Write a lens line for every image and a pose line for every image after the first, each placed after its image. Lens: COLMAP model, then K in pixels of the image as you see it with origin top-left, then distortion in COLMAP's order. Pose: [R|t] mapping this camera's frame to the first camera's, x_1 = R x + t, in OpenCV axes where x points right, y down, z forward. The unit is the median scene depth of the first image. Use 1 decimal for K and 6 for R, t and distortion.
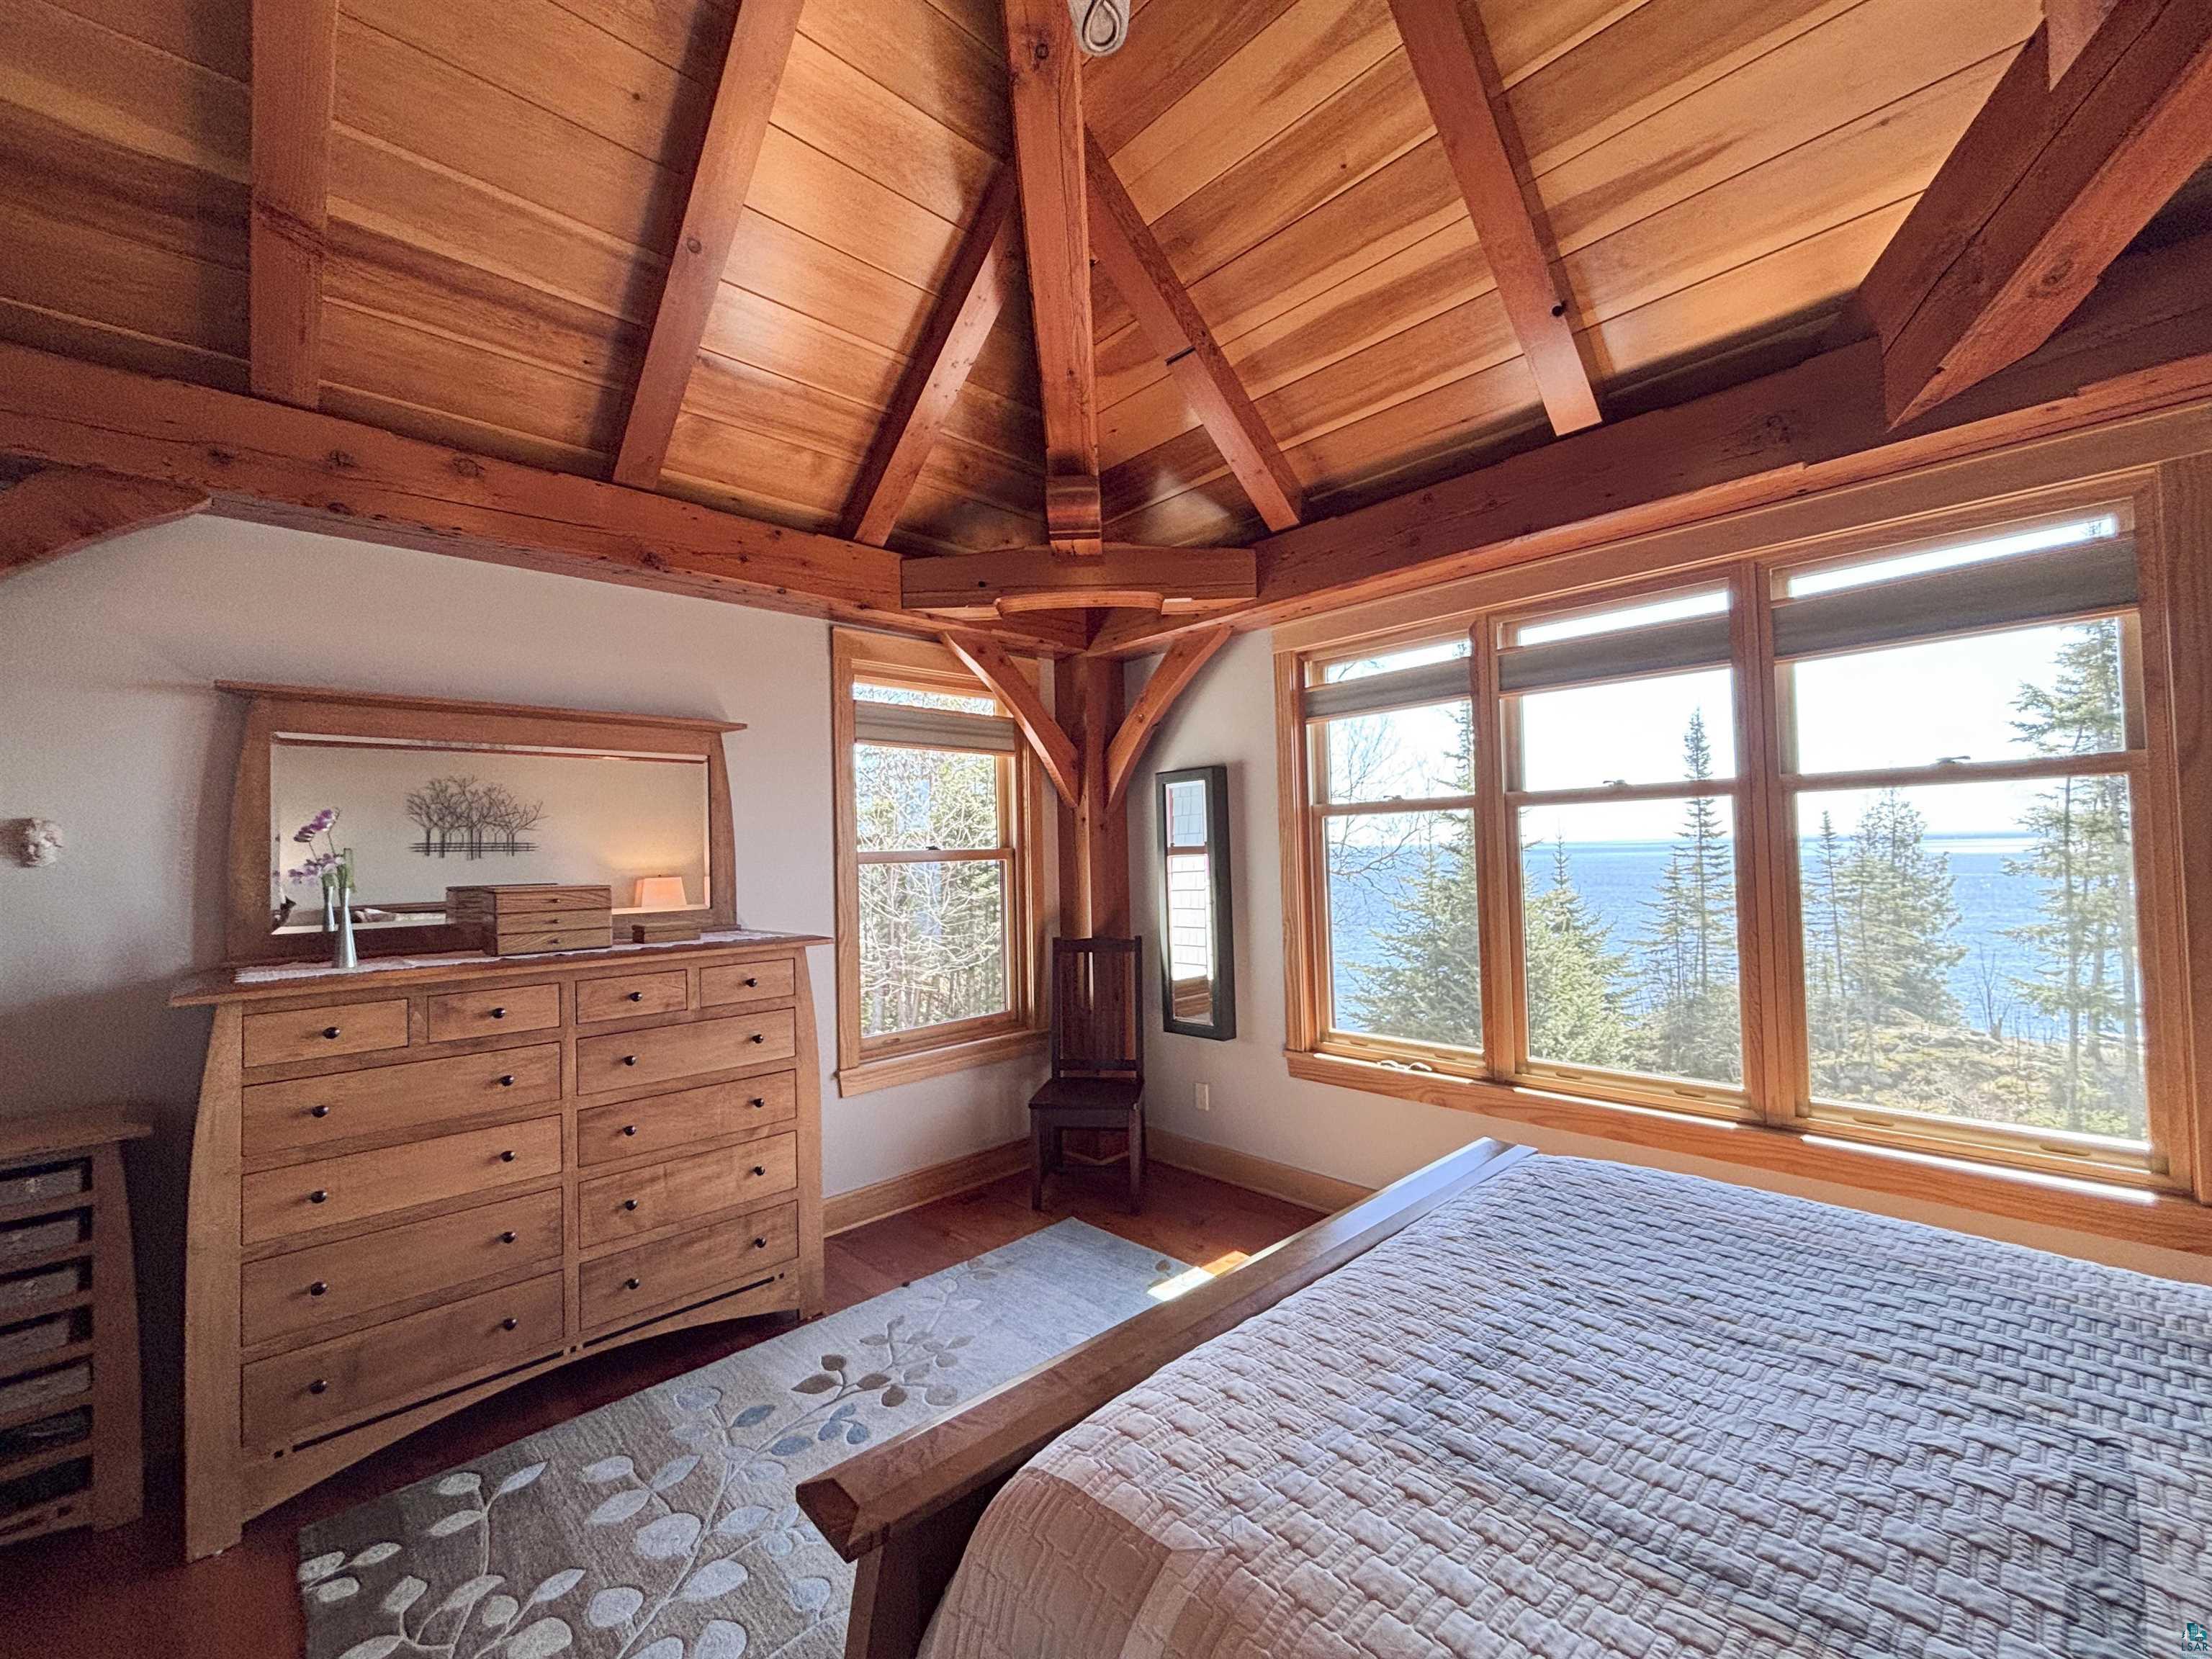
lens RADIAL K [[899.3, 0, 1095.1], [0, 899.3, 830.5], [0, 0, 1]] dist [0.024092, -0.000014]
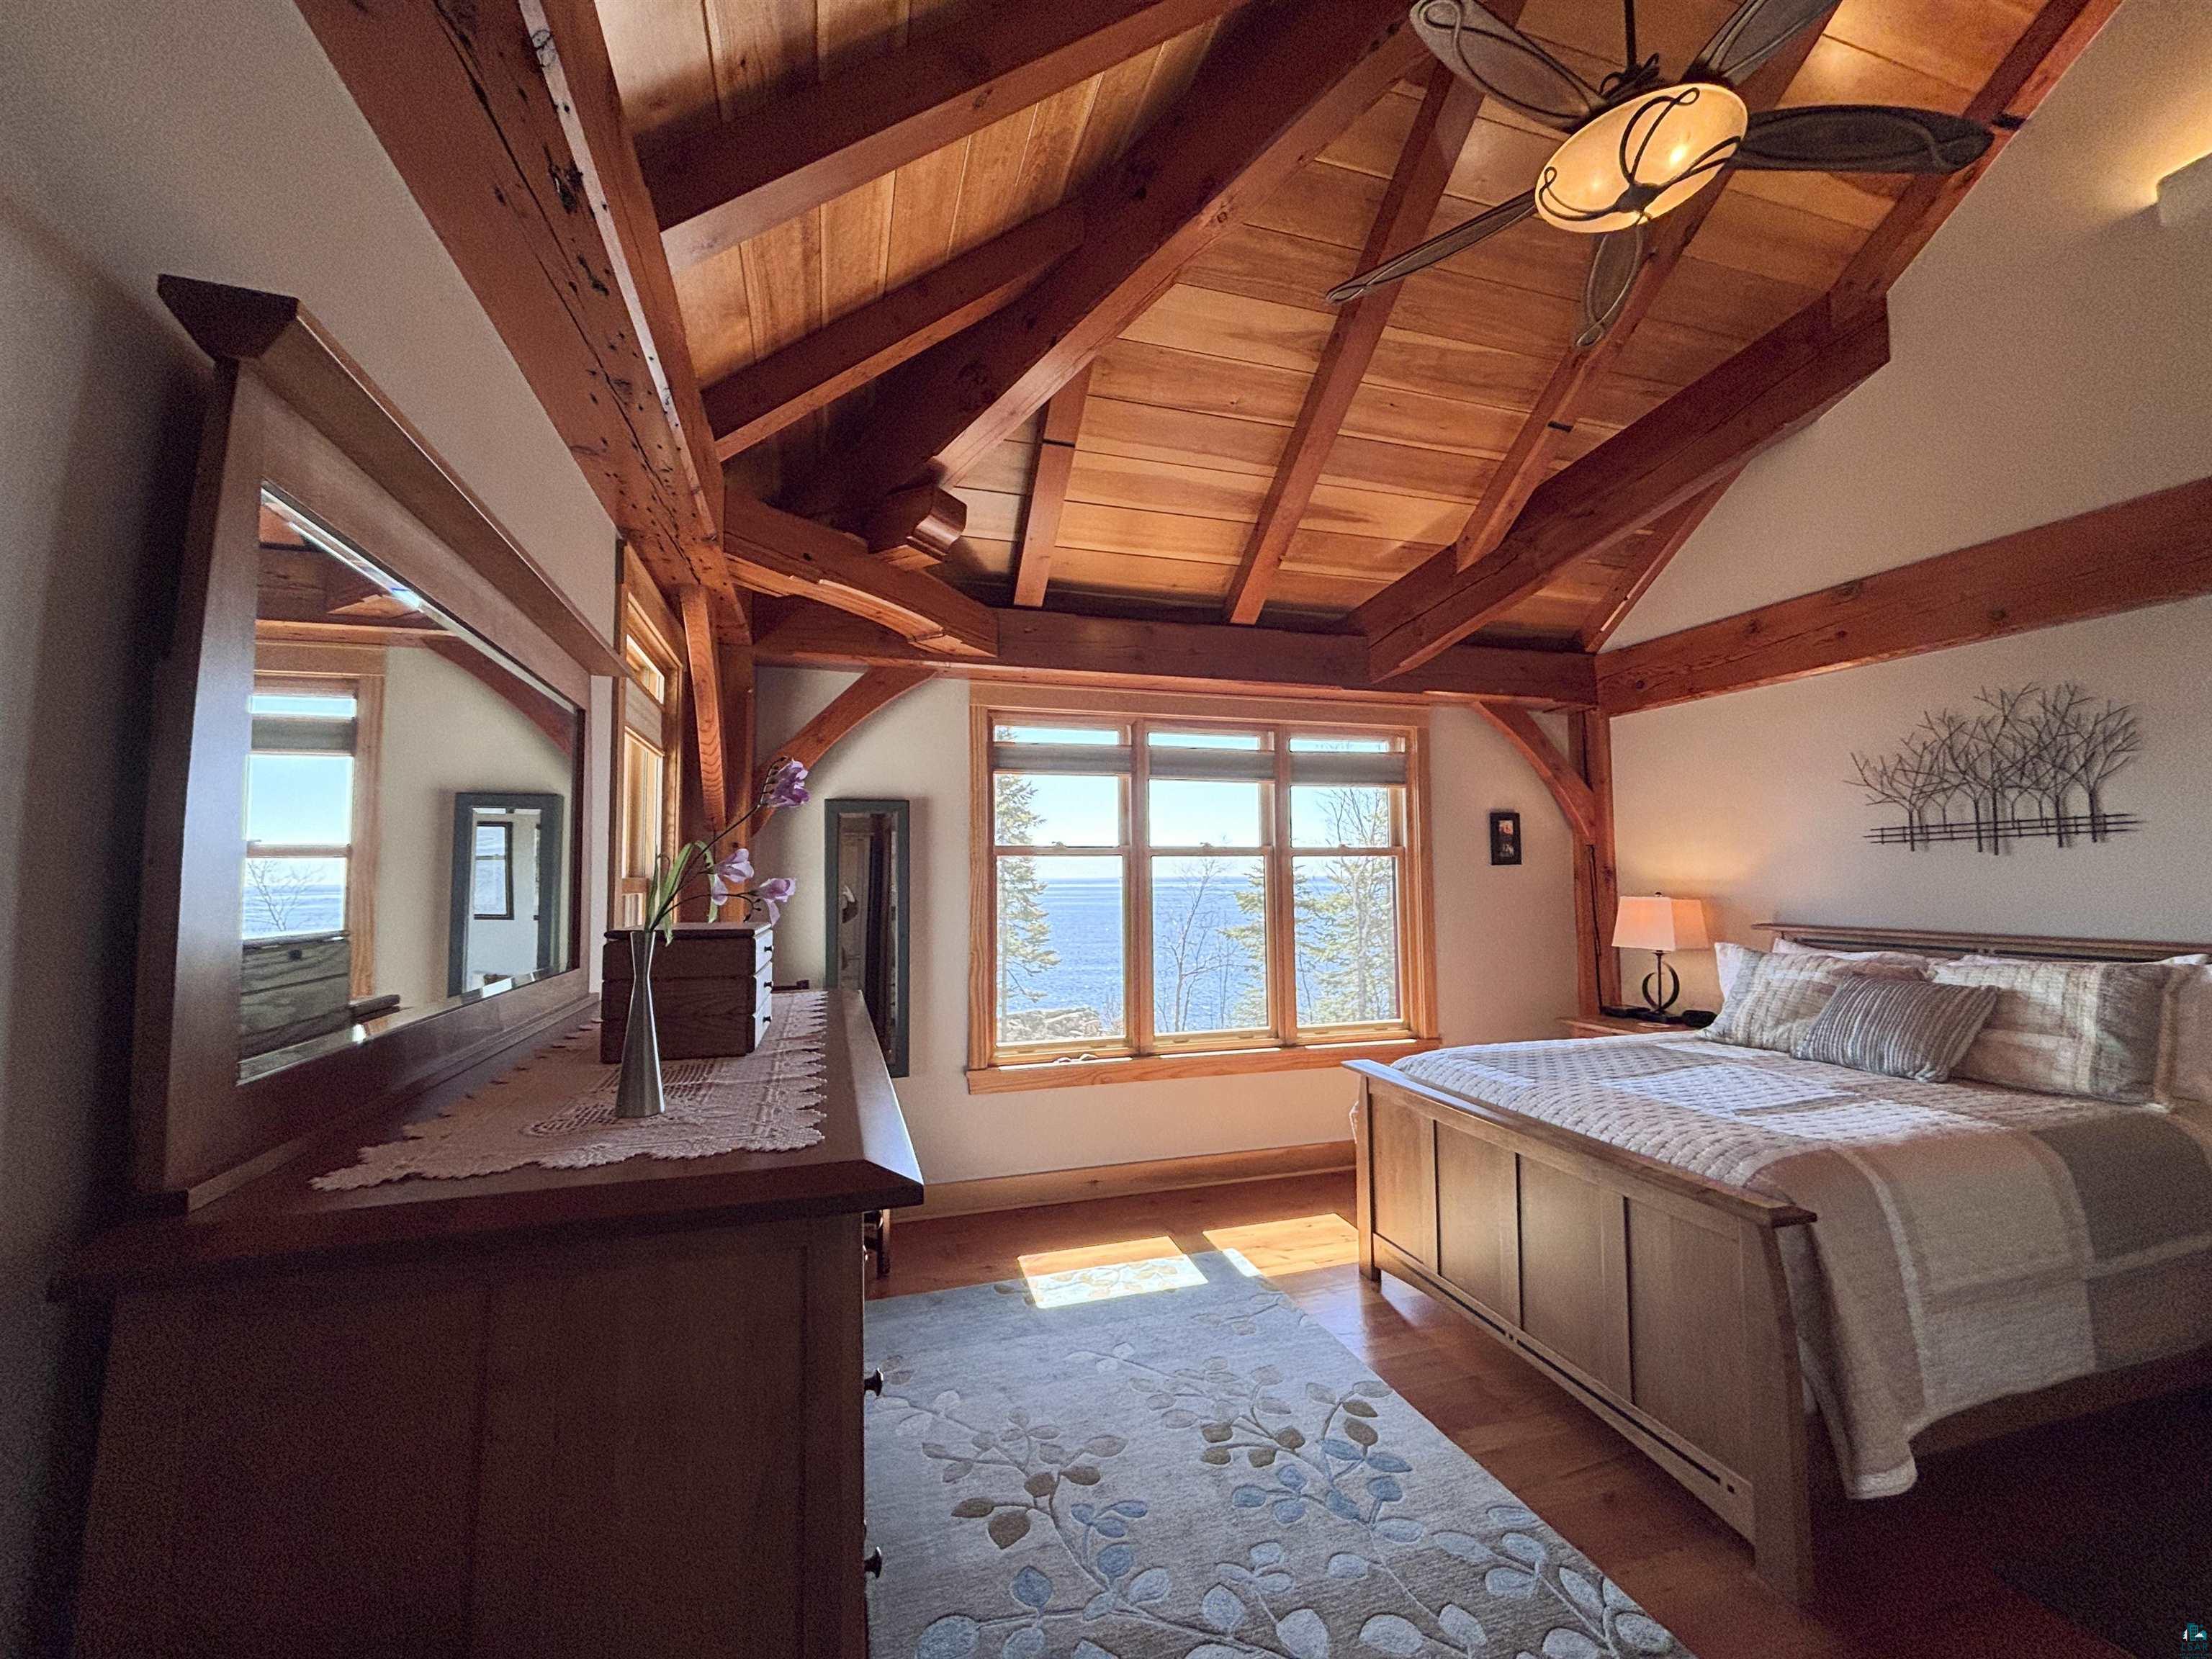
lens RADIAL K [[899.3, 0, 1095.1], [0, 899.3, 830.5], [0, 0, 1]] dist [0.024092, -0.000014]
pose [[0.444292, 0.076006, 0.892652, -0.793316], [-0.020951, 0.997004, -0.074463, 0.038092], [-0.895637, 0.014381, 0.444554, 0.427851]]
